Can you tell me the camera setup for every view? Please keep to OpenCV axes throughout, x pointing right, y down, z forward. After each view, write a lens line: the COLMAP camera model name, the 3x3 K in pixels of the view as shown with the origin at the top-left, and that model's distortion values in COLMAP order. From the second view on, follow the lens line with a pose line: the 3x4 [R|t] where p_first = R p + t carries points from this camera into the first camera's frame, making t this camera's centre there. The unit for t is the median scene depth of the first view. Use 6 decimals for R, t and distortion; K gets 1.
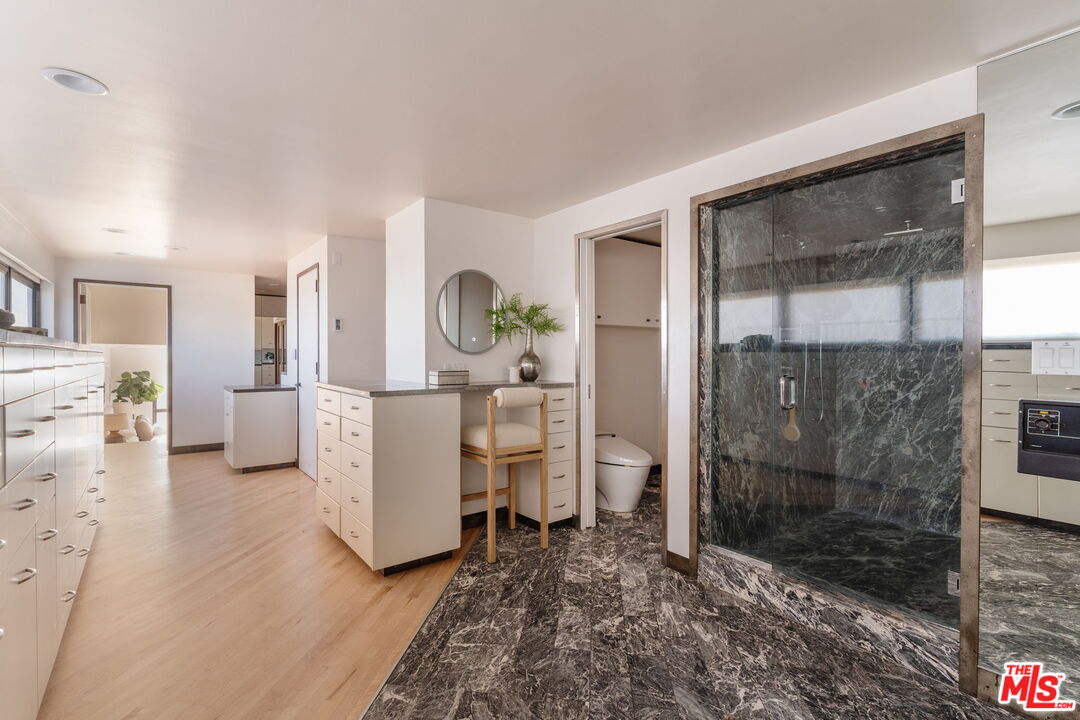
lens RADIAL K [[498.2, 0, 530.4], [0, 498.2, 359.8], [0, 0, 1]] dist [-0.001403, -0.000361]
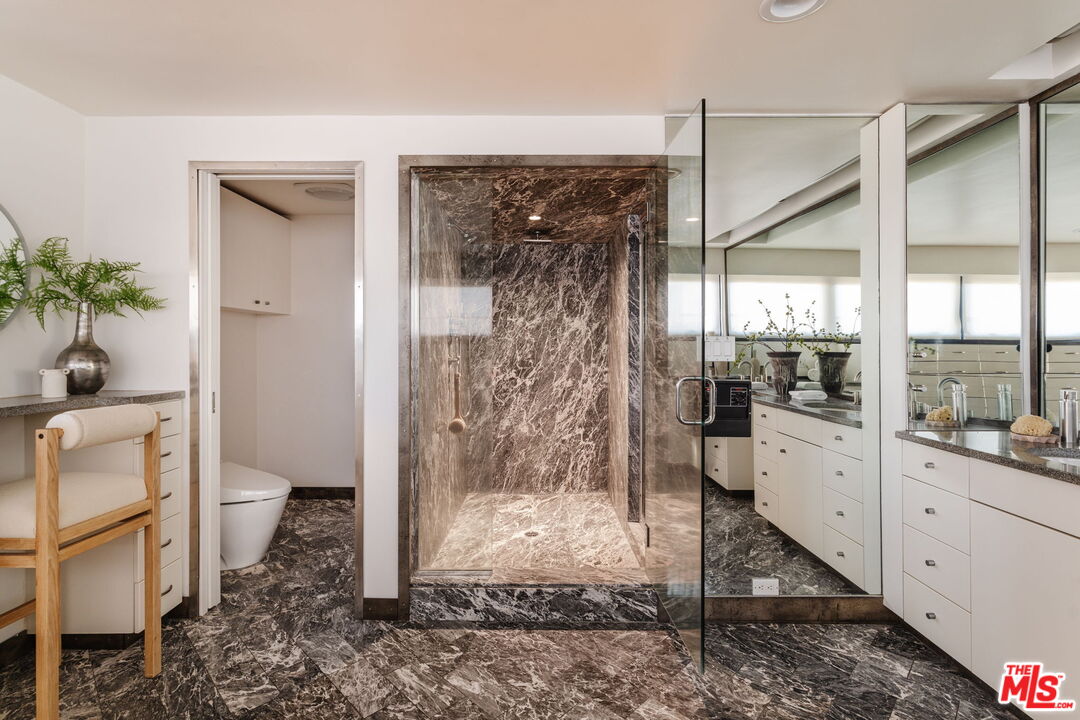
lens RADIAL K [[504.1, 0, 535.6], [0, 504.1, 344.4], [0, 0, 1]] dist [-0.000238, -0.000492]
pose [[0.607415, 0.002283, 0.794382, -0.184421], [0.009290, 0.999907, -0.009977, -0.003657], [-0.794331, 0.013440, 0.607337, 0.294653]]
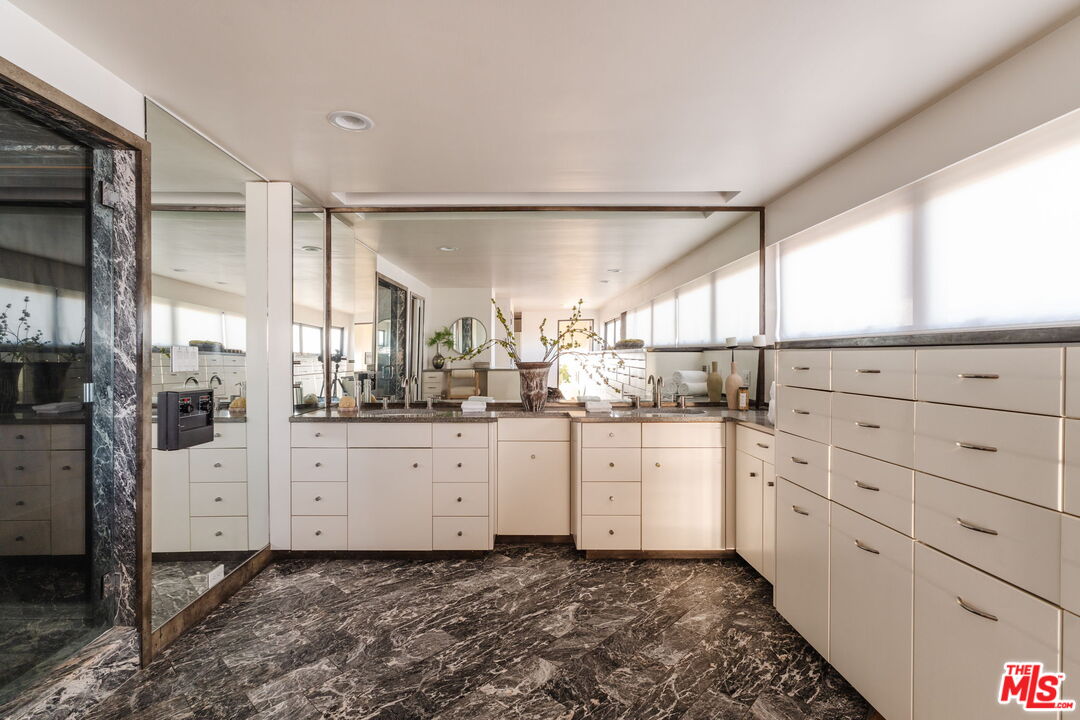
lens RADIAL K [[498.2, 0, 530.4], [0, 498.2, 359.8], [0, 0, 1]] dist [-0.001403, -0.000361]
pose [[-0.811204, -0.002991, 0.584755, -0.271363], [0.005836, 0.999896, 0.013210, -0.007702], [-0.584734, 0.014129, -0.811102, 0.840746]]
